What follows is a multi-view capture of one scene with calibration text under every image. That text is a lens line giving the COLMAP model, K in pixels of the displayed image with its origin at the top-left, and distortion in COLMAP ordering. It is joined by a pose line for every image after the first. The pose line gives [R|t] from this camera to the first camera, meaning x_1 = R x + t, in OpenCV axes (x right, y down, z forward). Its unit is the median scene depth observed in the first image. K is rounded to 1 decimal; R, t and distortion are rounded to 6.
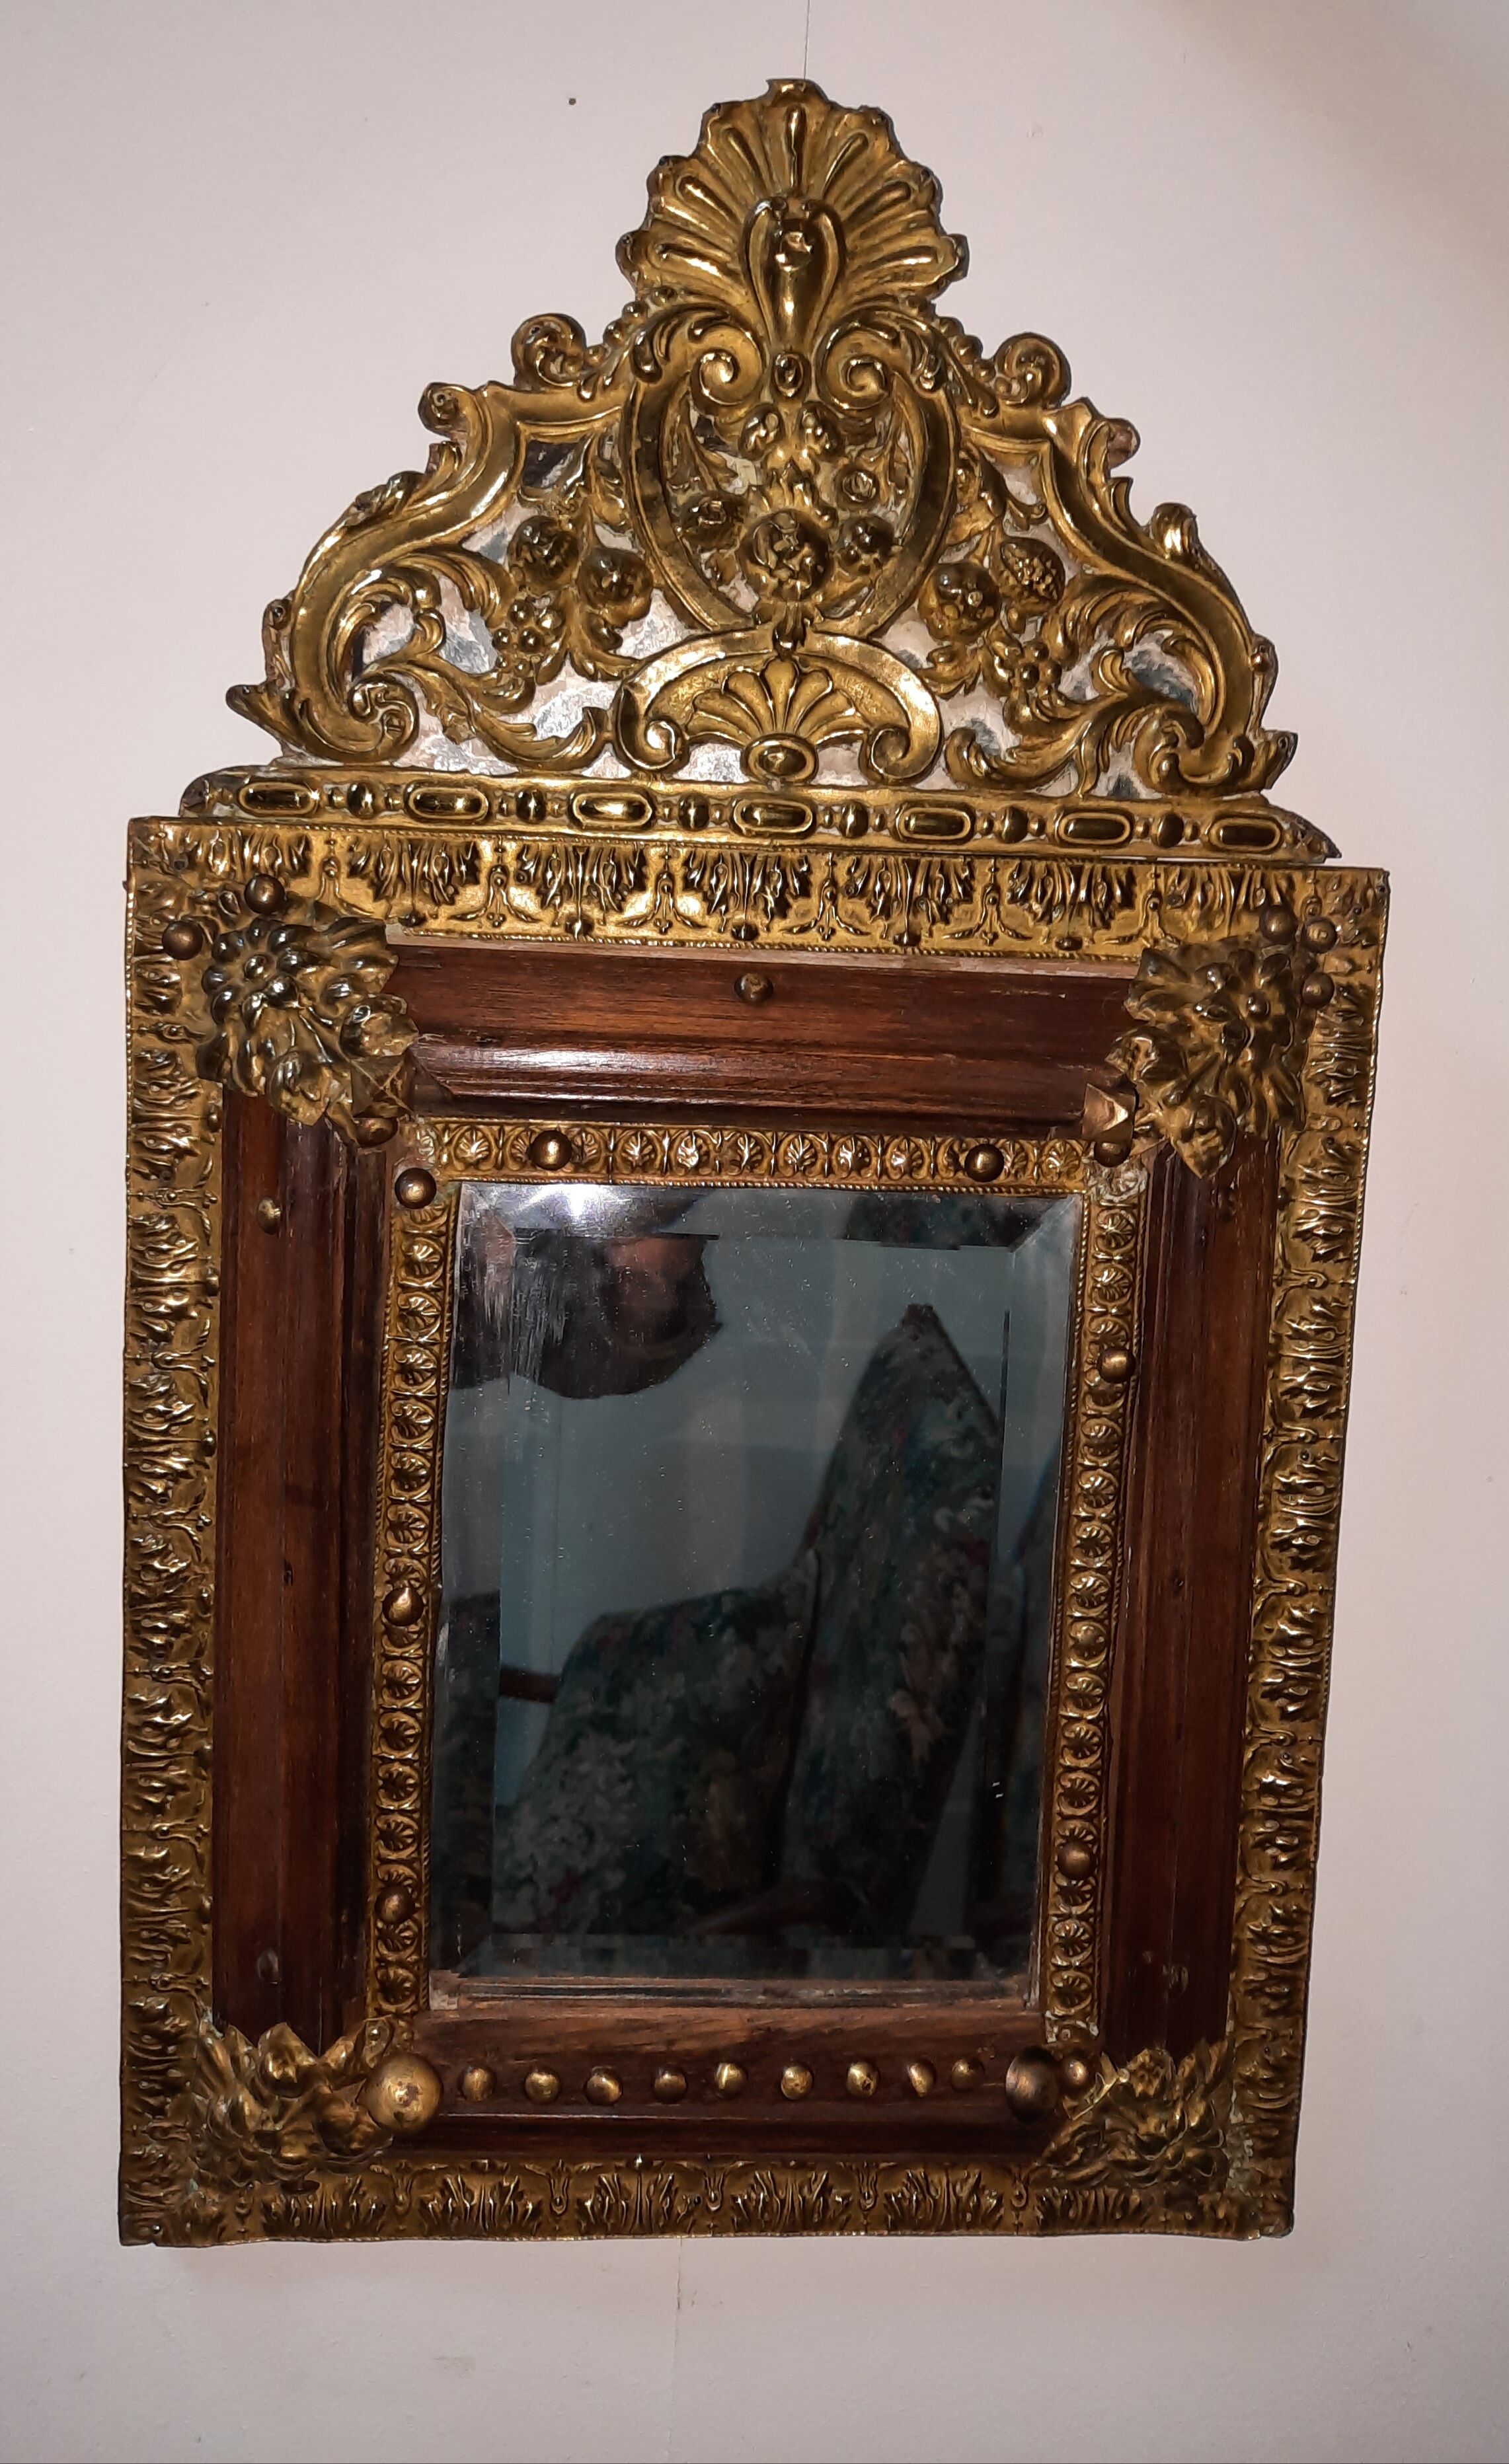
lens RADIAL K [[1804.7, 0, 699.7], [0, 1804.7, 1183.1], [0, 0, 1]] dist [0.021920, -0.006750]
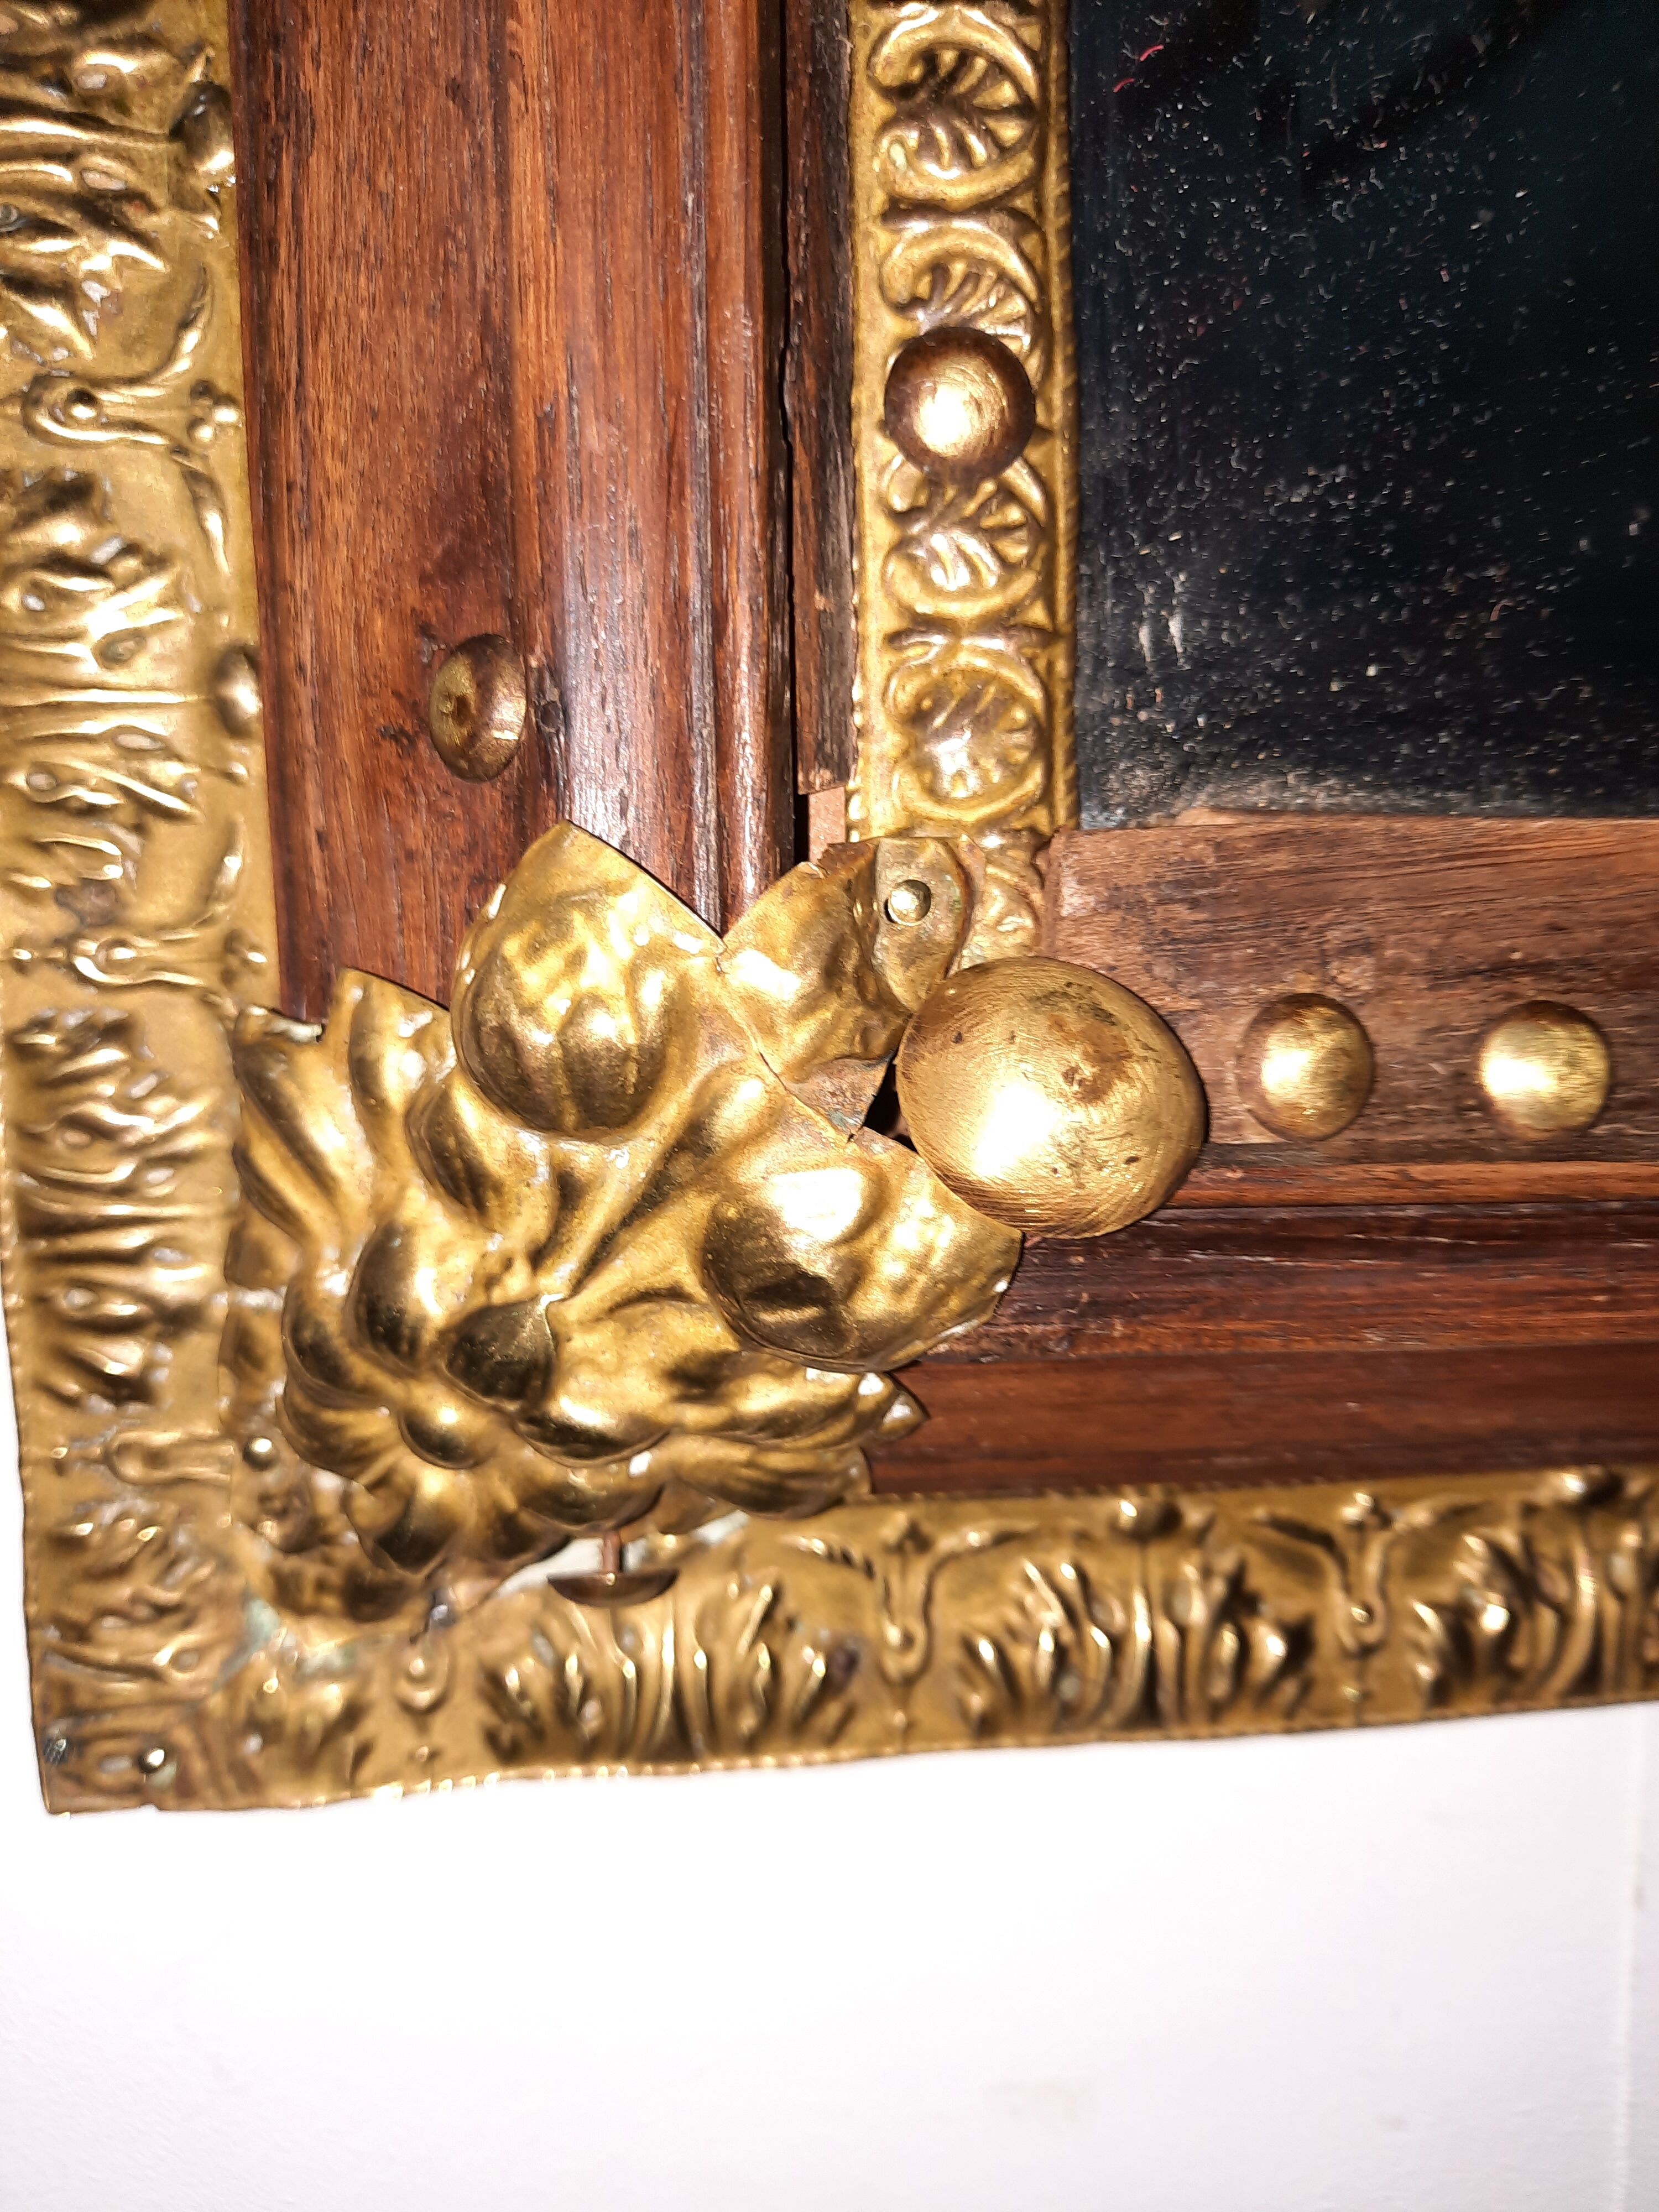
lens RADIAL K [[1615.0, 0, 825.9], [0, 1615.0, 1105.3], [0, 0, 1]] dist [0.001231, -0.000381]
pose [[0.998381, -0.043608, 0.036522, -0.186253], [0.042118, 0.998286, 0.040629, 0.454251], [-0.038231, -0.039025, 0.998507, 0.717848]]
